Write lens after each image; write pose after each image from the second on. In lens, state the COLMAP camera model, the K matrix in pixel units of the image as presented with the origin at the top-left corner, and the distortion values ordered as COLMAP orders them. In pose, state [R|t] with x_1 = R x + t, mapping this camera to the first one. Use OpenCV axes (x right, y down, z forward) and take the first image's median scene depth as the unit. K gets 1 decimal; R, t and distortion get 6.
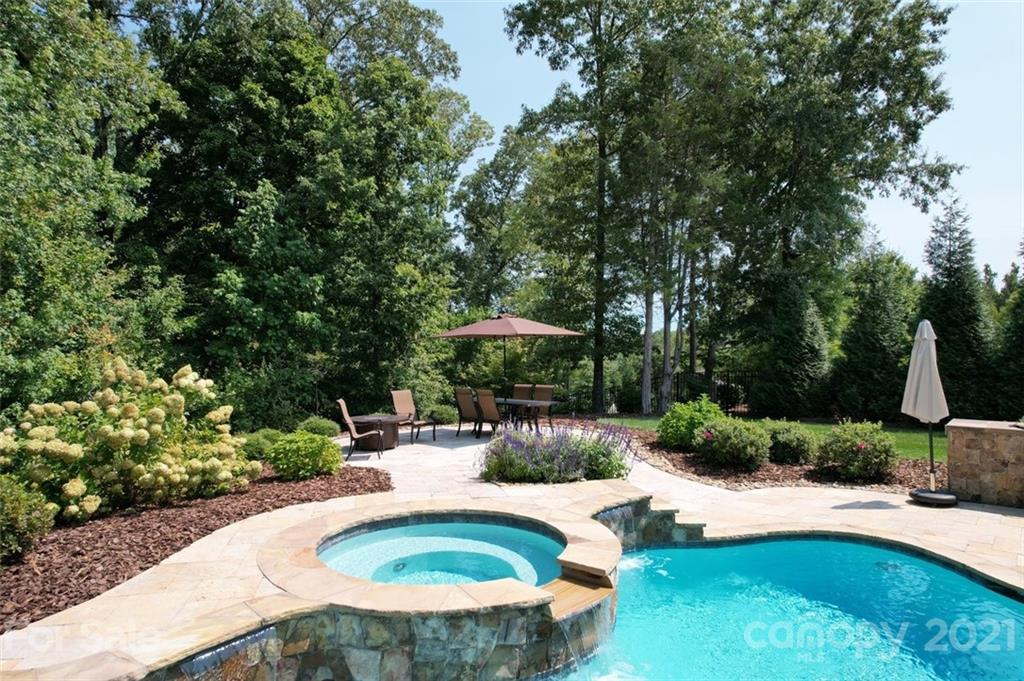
lens RADIAL K [[653.0, 0, 510.7], [0, 653.0, 343.9], [0, 0, 1]] dist [-0.071821, 0.065101]
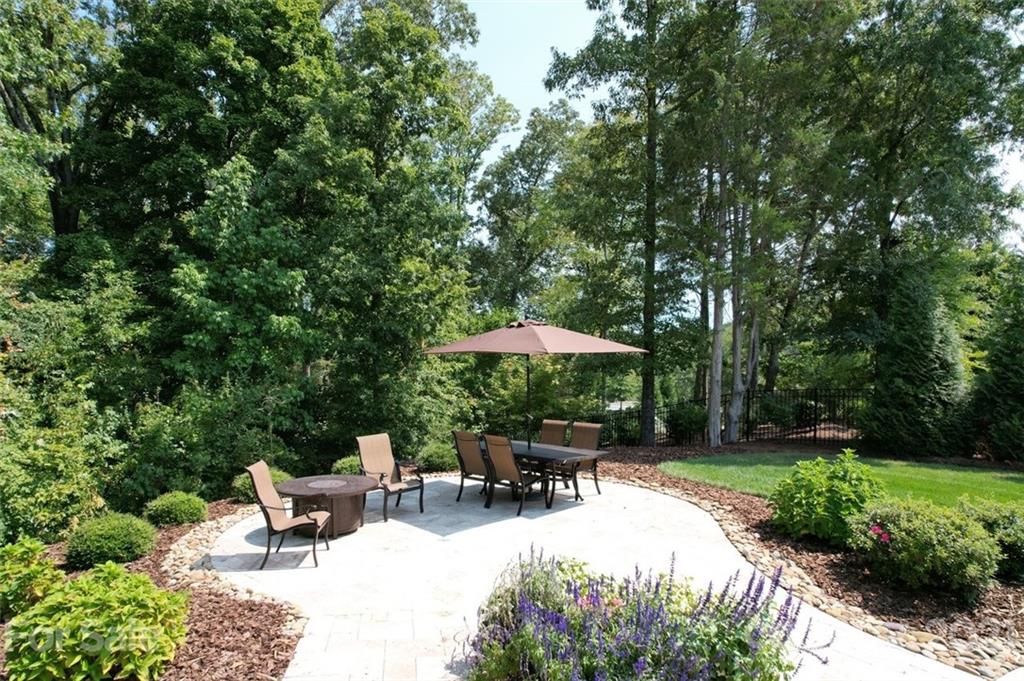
lens RADIAL K [[653.0, 0, 510.7], [0, 653.0, 343.9], [0, 0, 1]] dist [-0.071821, 0.065101]
pose [[0.999008, -0.002558, -0.044456, 0.001798], [0.002568, 0.999997, 0.000176, -0.012343], [0.044455, -0.000290, 0.999011, 0.189526]]
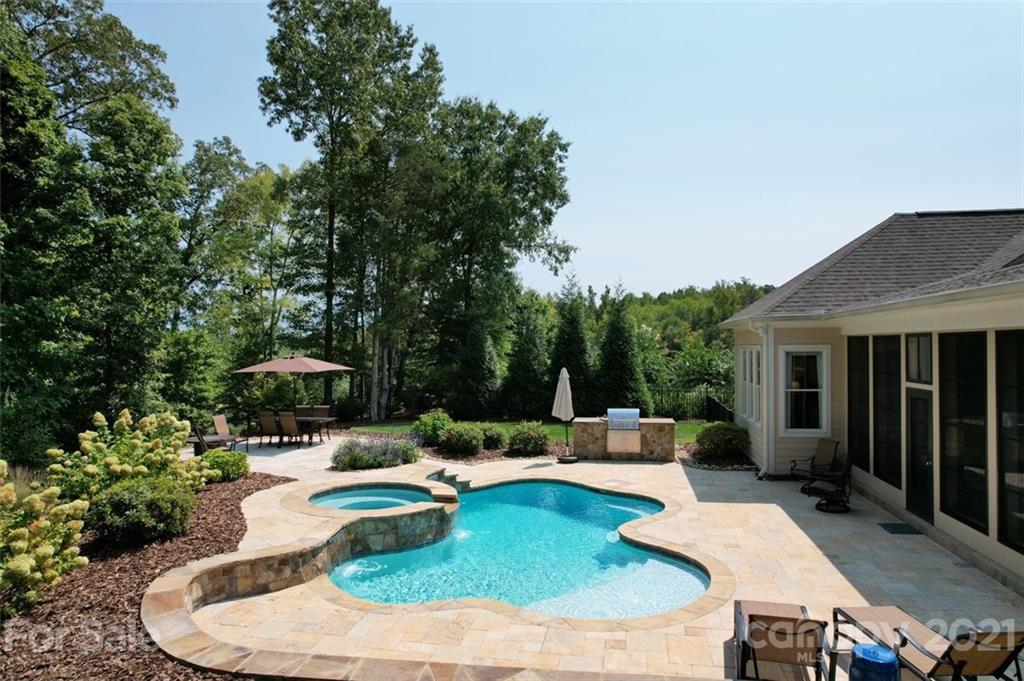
lens RADIAL K [[653.0, 0, 510.7], [0, 653.0, 343.9], [0, 0, 1]] dist [-0.071821, 0.065101]
pose [[0.868704, -0.000817, 0.495331, -0.167408], [0.002049, 0.999996, -0.001944, -0.037887], [-0.495328, 0.002704, 0.868702, -0.225736]]
